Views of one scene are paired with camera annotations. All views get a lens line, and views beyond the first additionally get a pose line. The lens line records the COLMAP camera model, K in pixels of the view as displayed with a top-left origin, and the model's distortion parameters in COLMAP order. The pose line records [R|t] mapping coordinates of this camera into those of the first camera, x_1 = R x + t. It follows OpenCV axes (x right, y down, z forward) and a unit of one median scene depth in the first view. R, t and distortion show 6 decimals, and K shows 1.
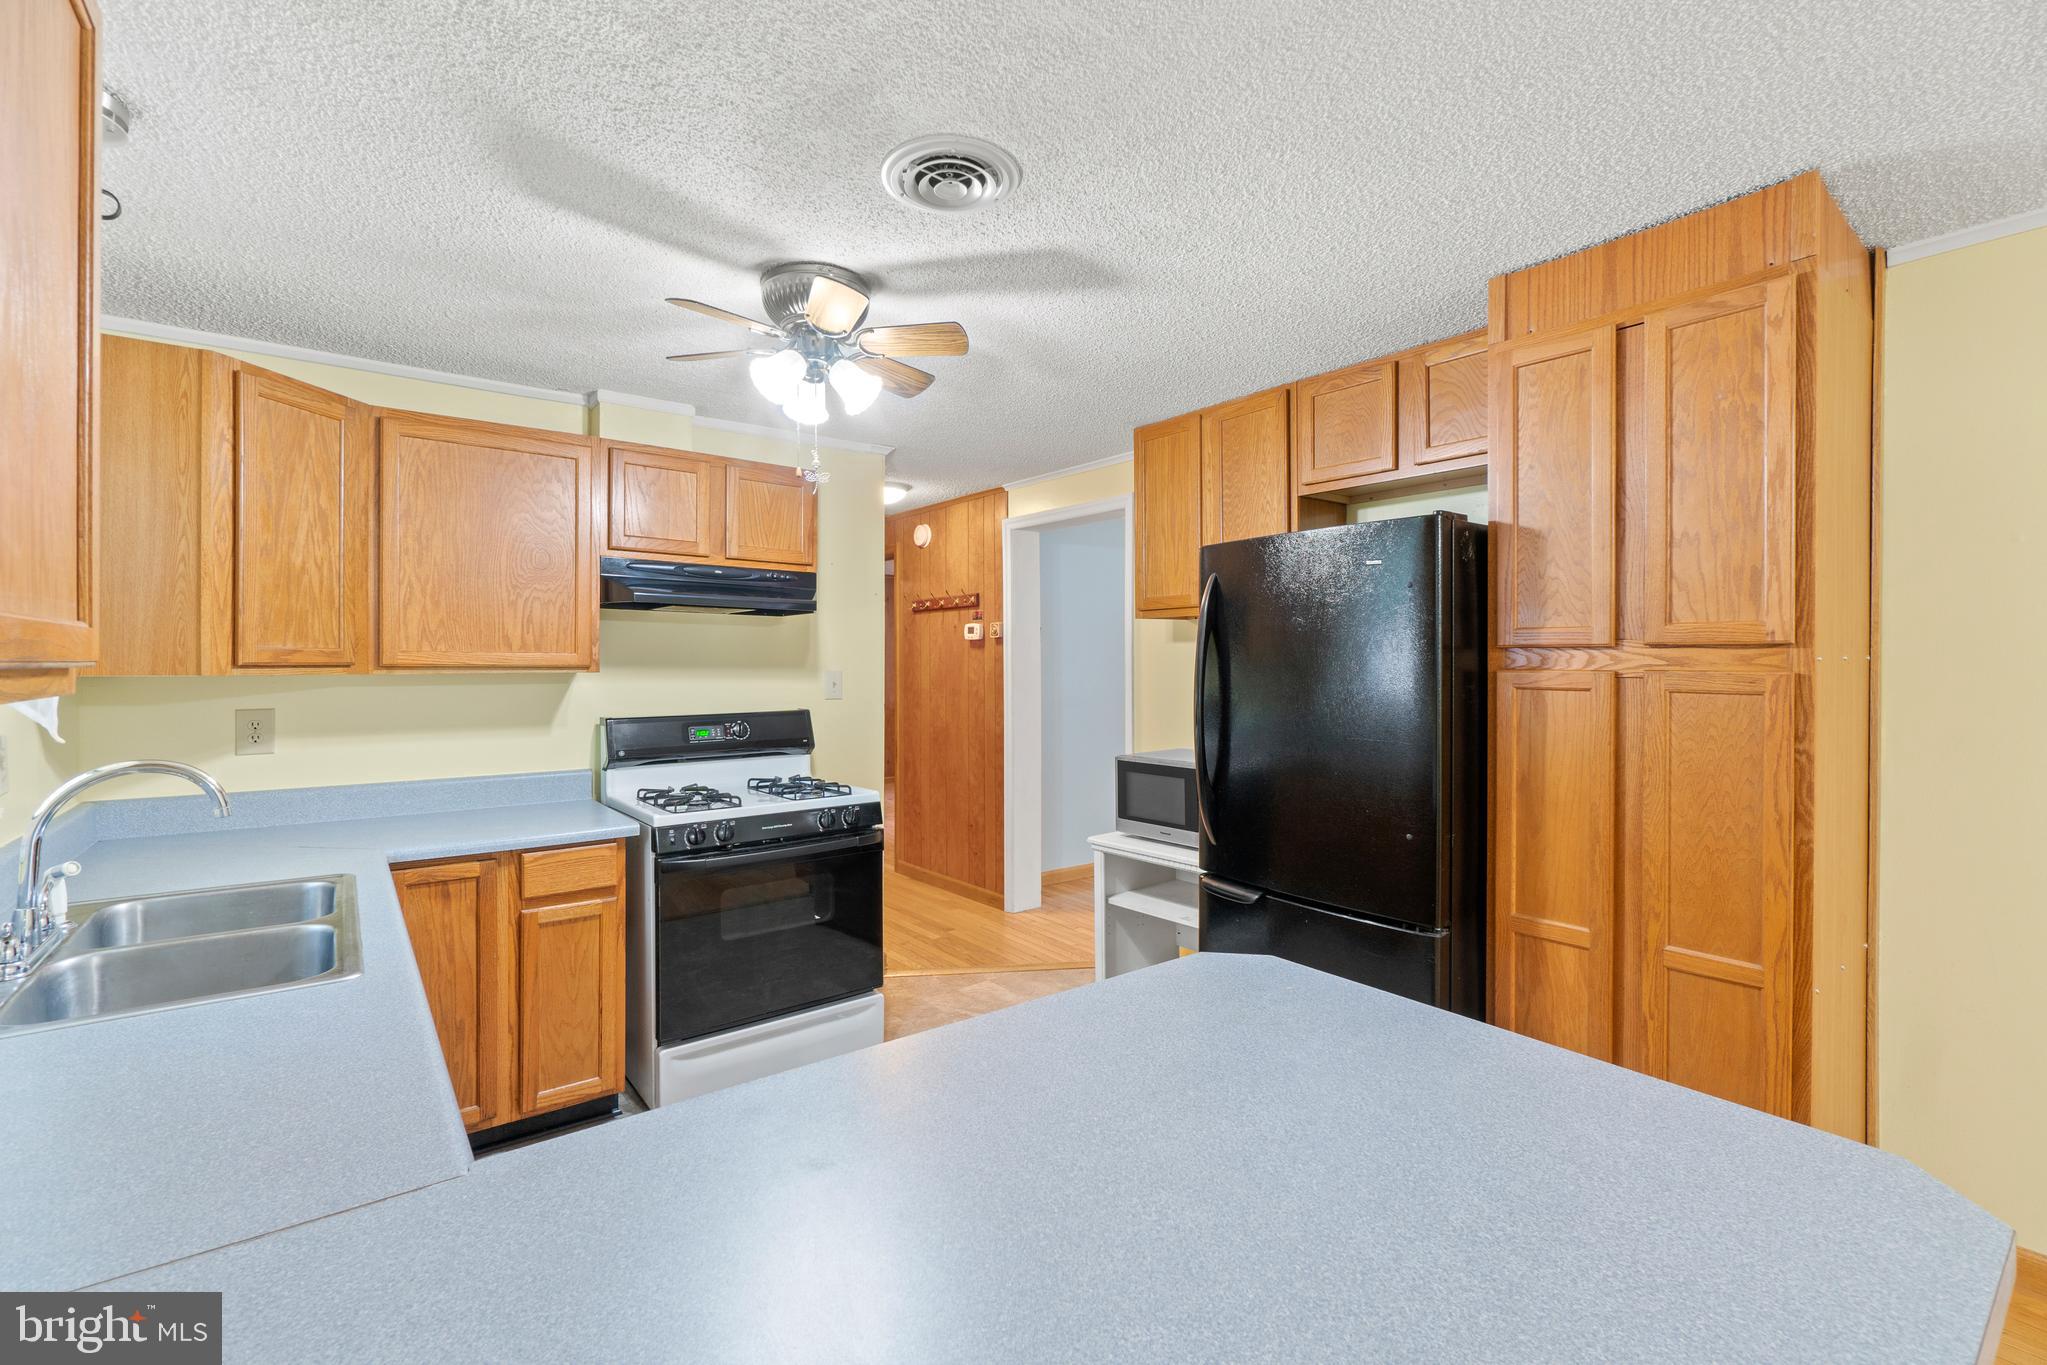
lens RADIAL K [[890.4, 0, 1011.7], [0, 890.4, 662.0], [0, 0, 1]] dist [-0.002941, 0.000495]
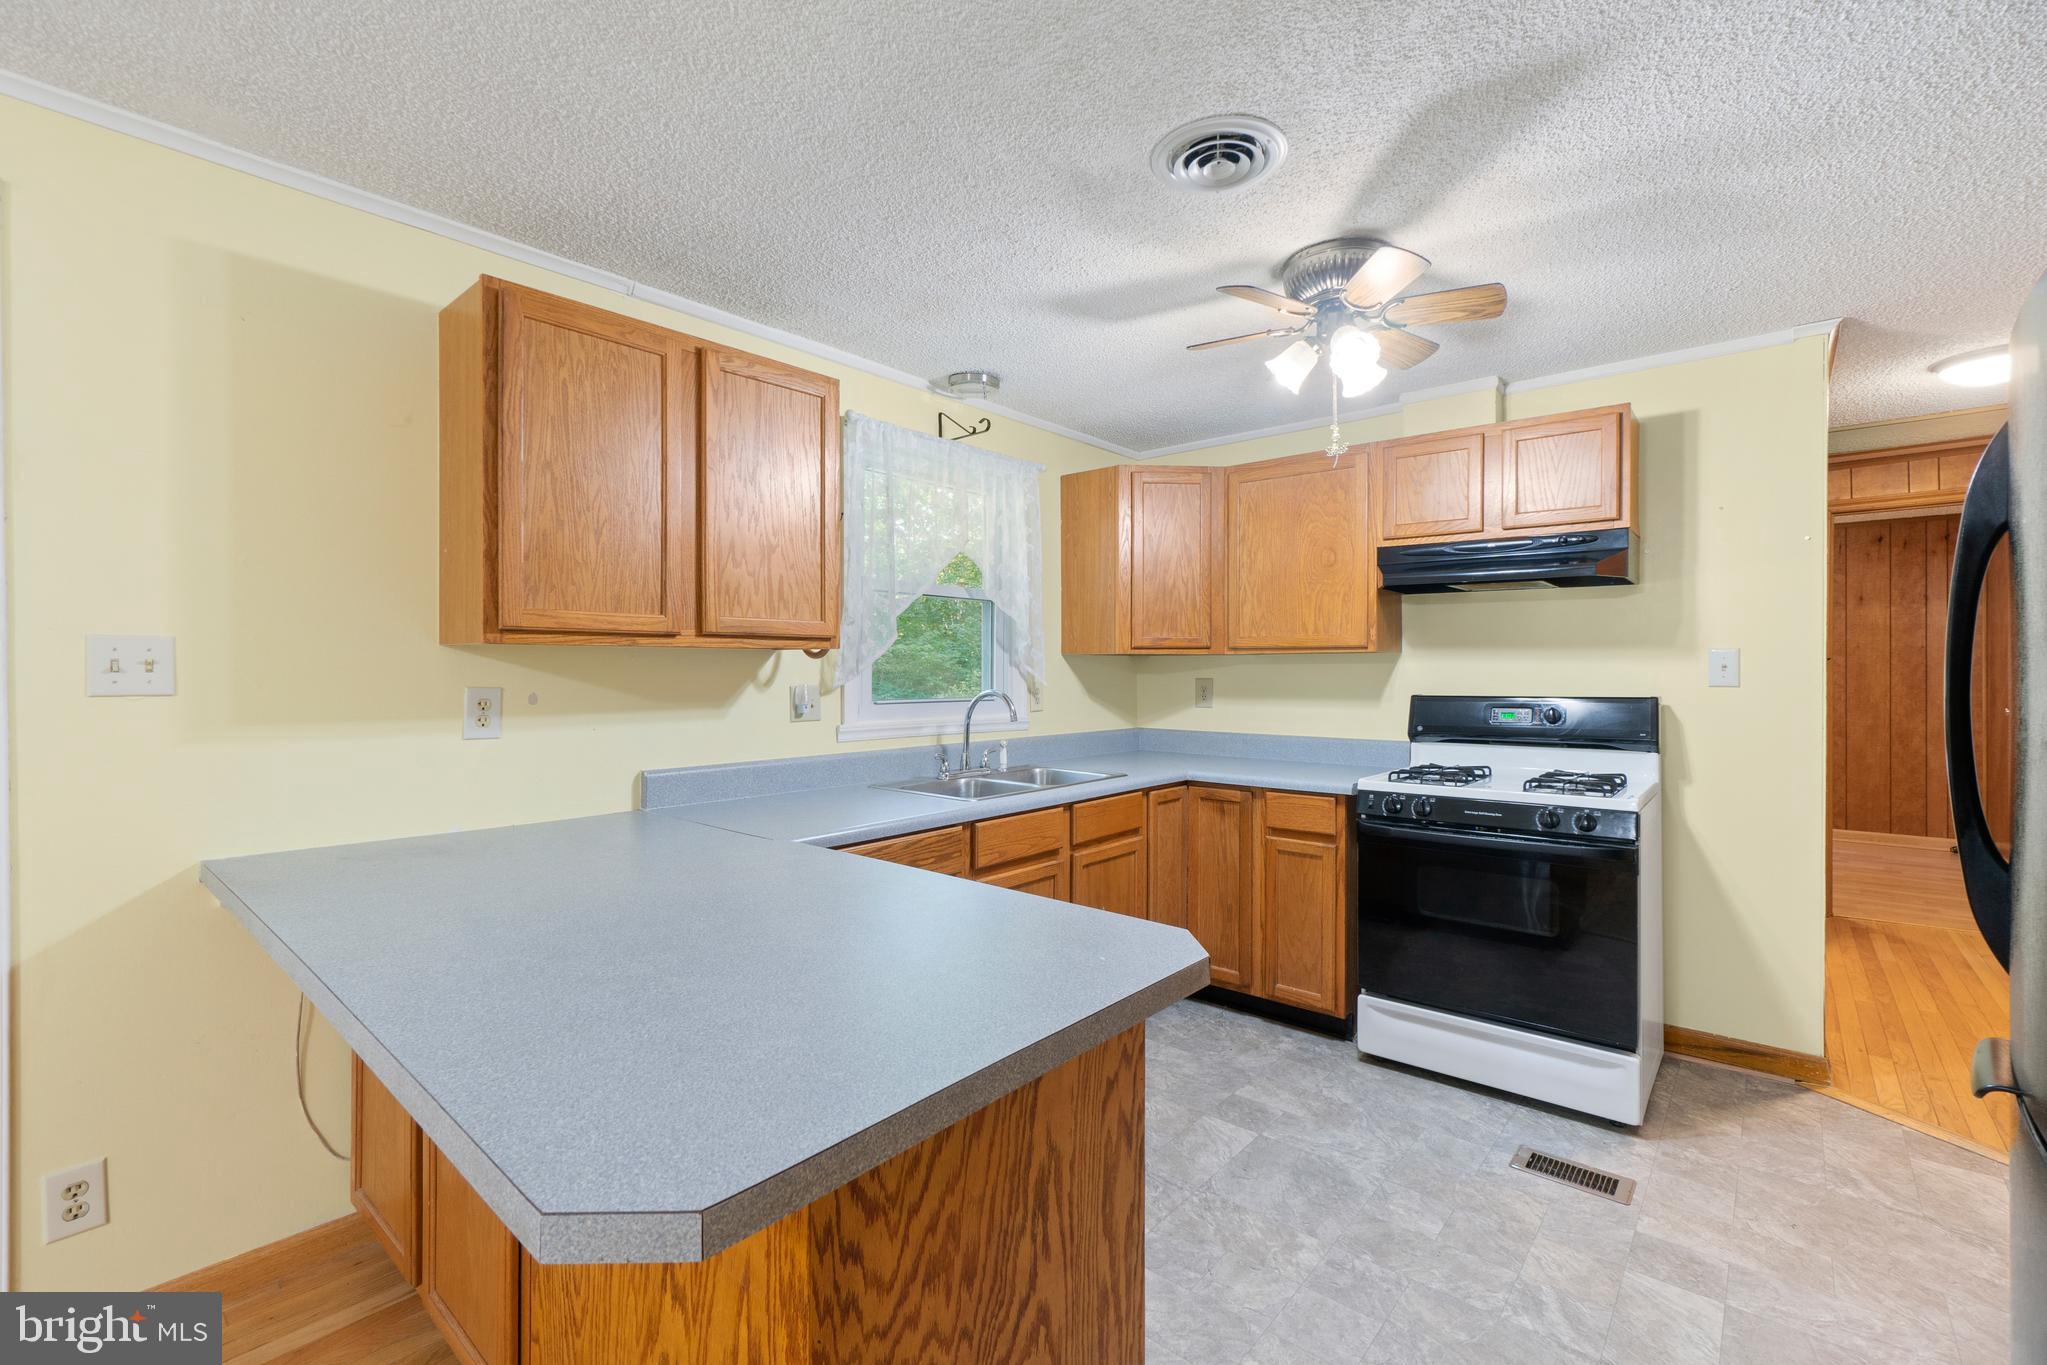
lens RADIAL K [[890.4, 0, 1013.0], [0, 890.4, 668.3], [0, 0, 1]] dist [-0.002941, 0.000495]
pose [[0.188161, -0.000466, -0.982138, 0.577512], [0.004325, 0.999991, 0.000354, 0.031981], [0.982129, -0.004314, 0.188161, 0.359534]]
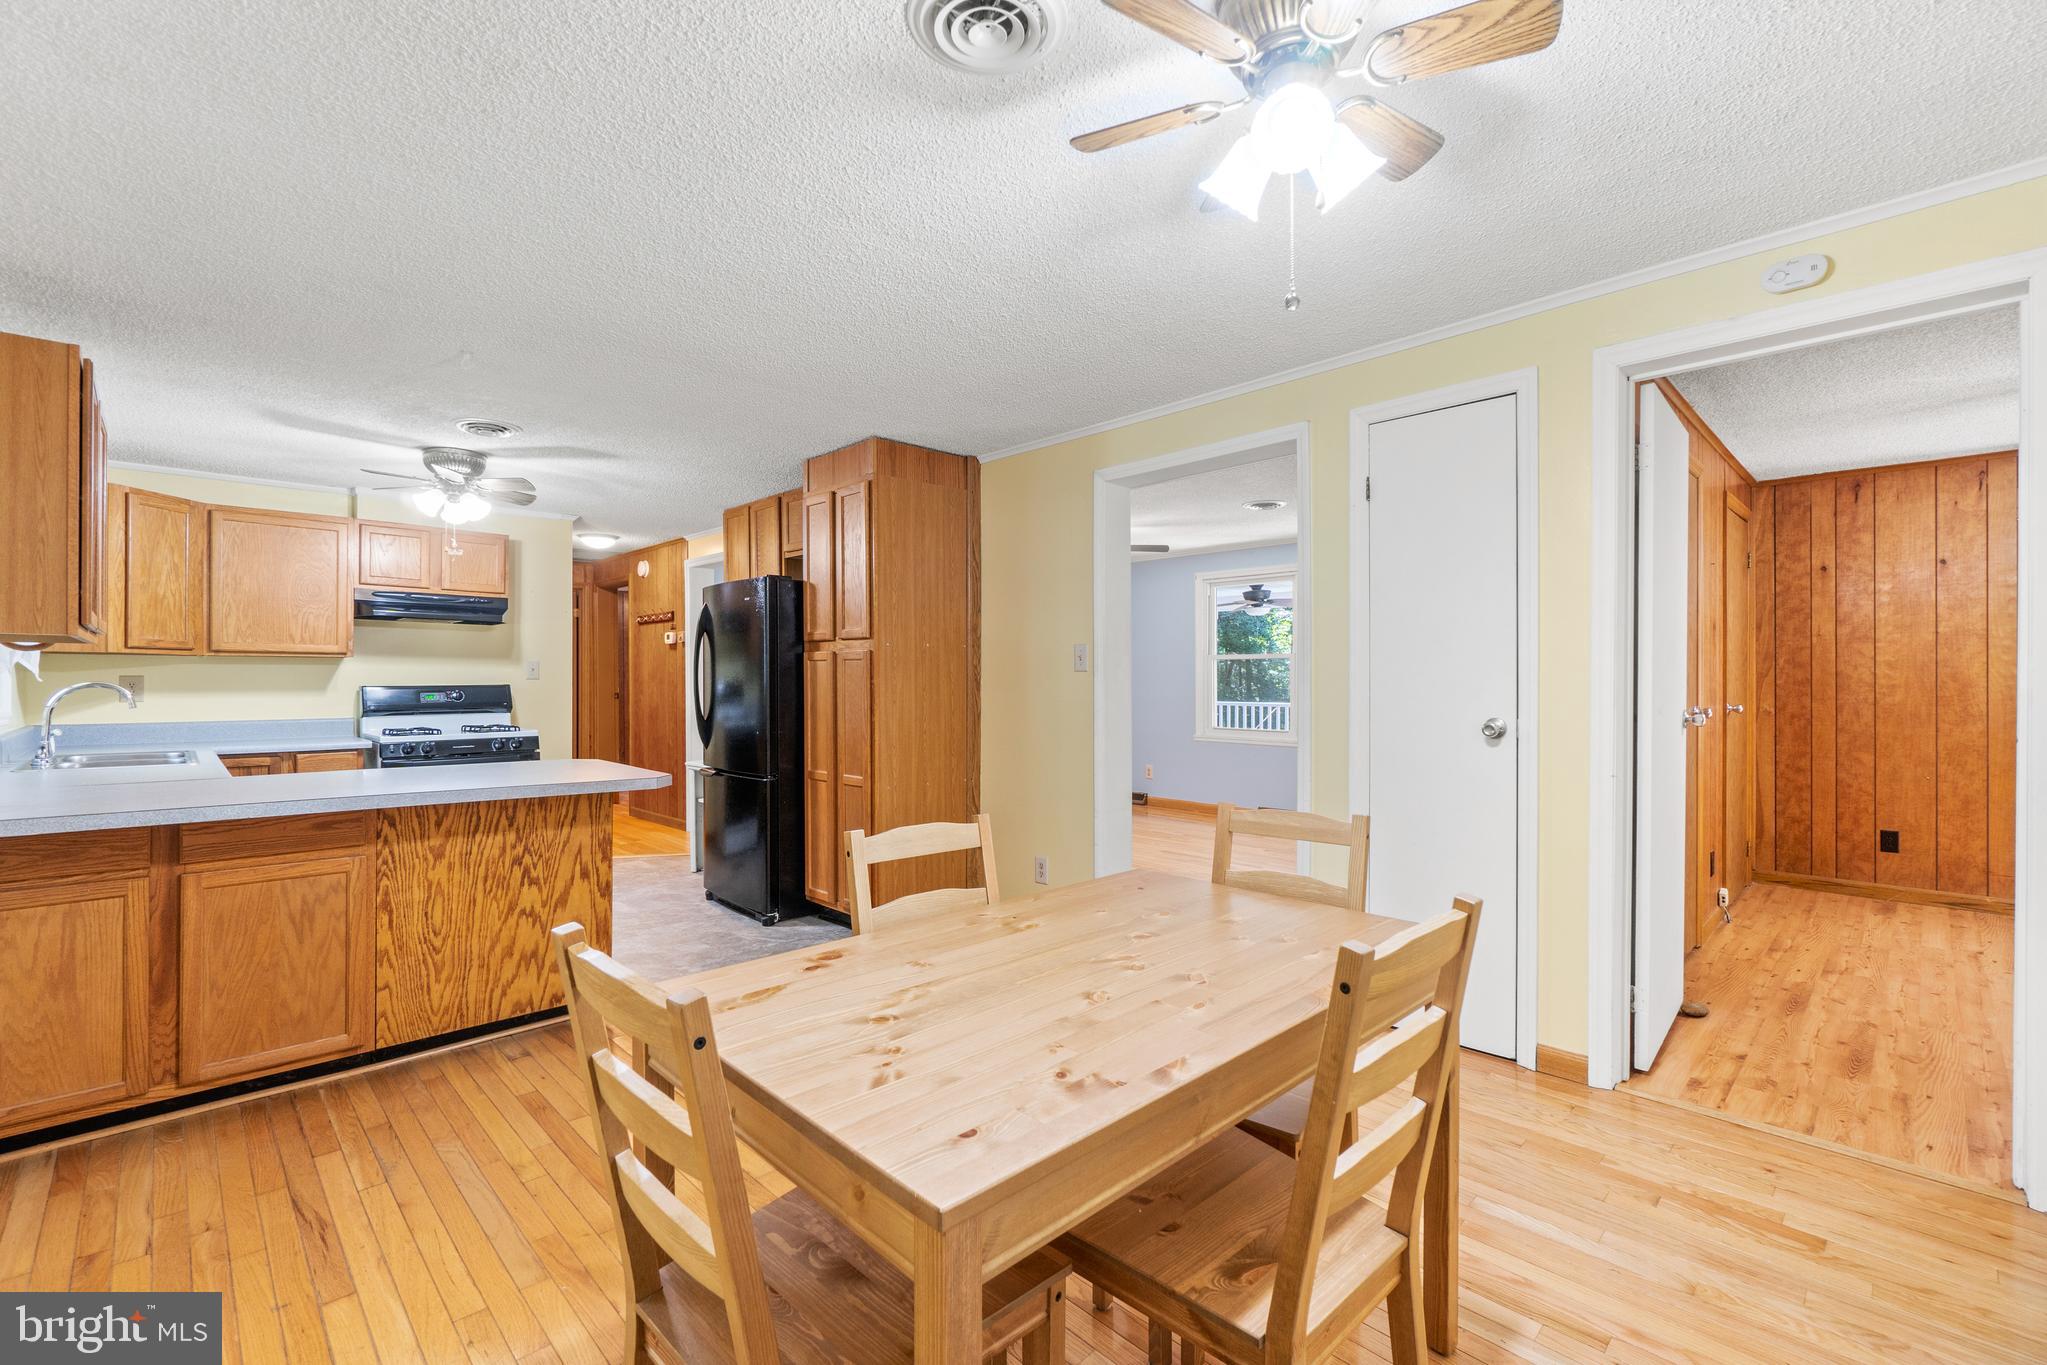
lens RADIAL K [[890.4, 0, 1020.6], [0, 890.4, 679.3], [0, 0, 1]] dist [-0.002941, 0.000495]
pose [[0.993454, 0.000101, 0.114236, 0.634703], [-0.000201, 1.000000, 0.000861, 0.055118], [-0.114236, -0.000878, 0.993453, -0.866781]]
